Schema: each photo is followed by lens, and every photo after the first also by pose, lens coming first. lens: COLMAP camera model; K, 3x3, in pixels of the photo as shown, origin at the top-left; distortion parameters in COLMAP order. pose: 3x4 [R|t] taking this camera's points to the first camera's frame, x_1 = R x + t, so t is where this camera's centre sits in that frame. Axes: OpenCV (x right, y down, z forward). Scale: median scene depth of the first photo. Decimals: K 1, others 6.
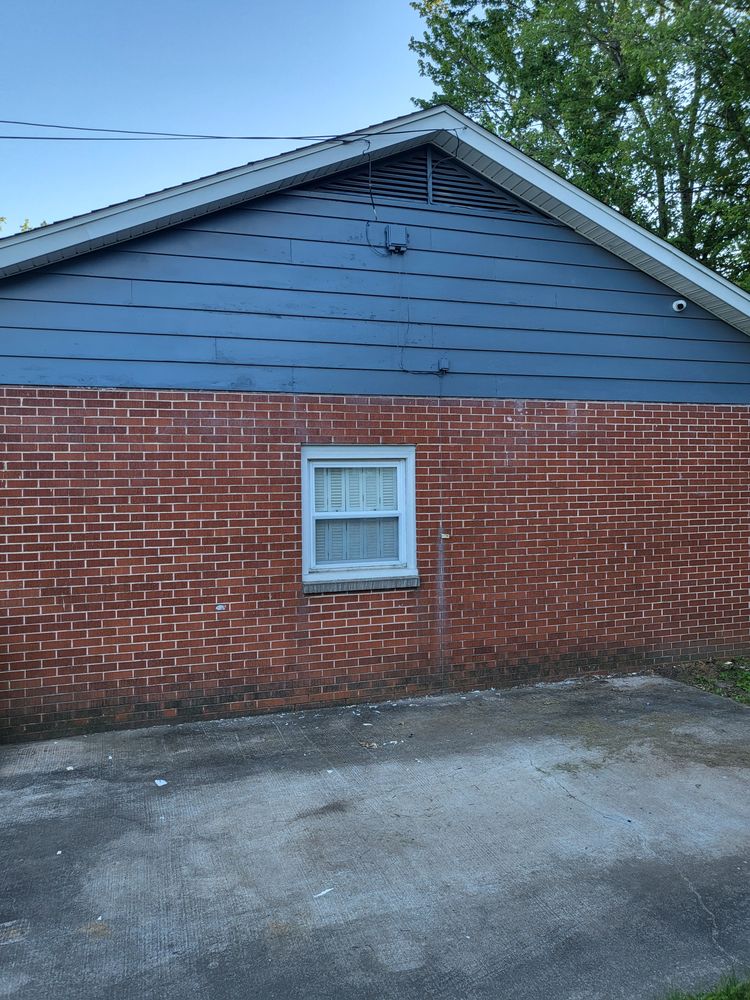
lens RADIAL K [[749.4, 0, 376.3], [0, 749.4, 489.4], [0, 0, 1]] dist [0.011359, 0.007937]
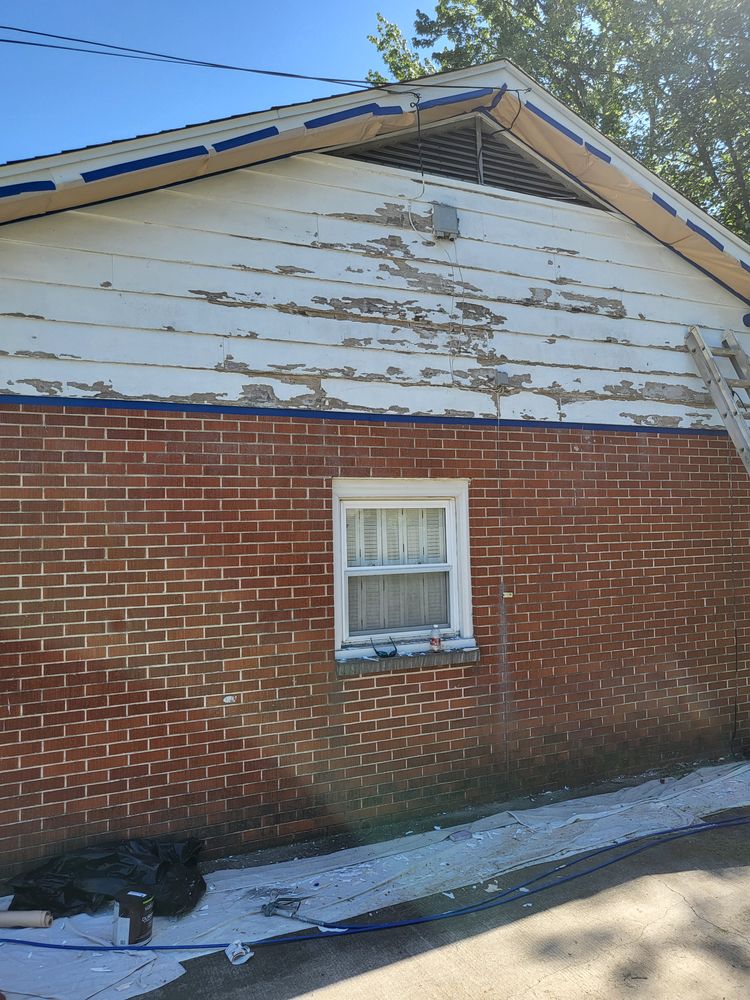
lens RADIAL K [[781.2, 0, 395.5], [0, 781.2, 496.0], [0, 0, 1]] dist [-0.037531, 0.125895]
pose [[0.994501, -0.008286, 0.104401, -0.121050], [0.015035, 0.997835, -0.064026, 0.010234], [-0.103644, 0.065244, 0.992472, 0.209154]]
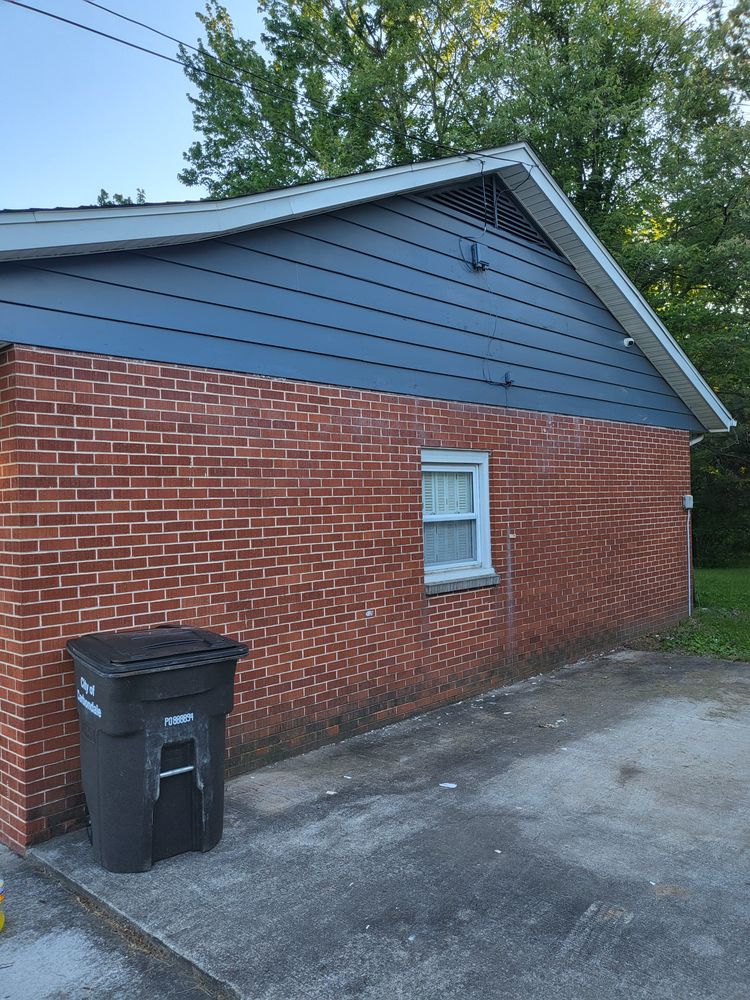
lens RADIAL K [[746.7, 0, 413.9], [0, 746.7, 500.8], [0, 0, 1]] dist [0.037214, 0.004239]
pose [[0.888852, -0.012596, 0.458021, -0.579273], [0.024109, 0.999523, -0.019299, 0.031597], [-0.457560, 0.028197, 0.888732, 0.113938]]
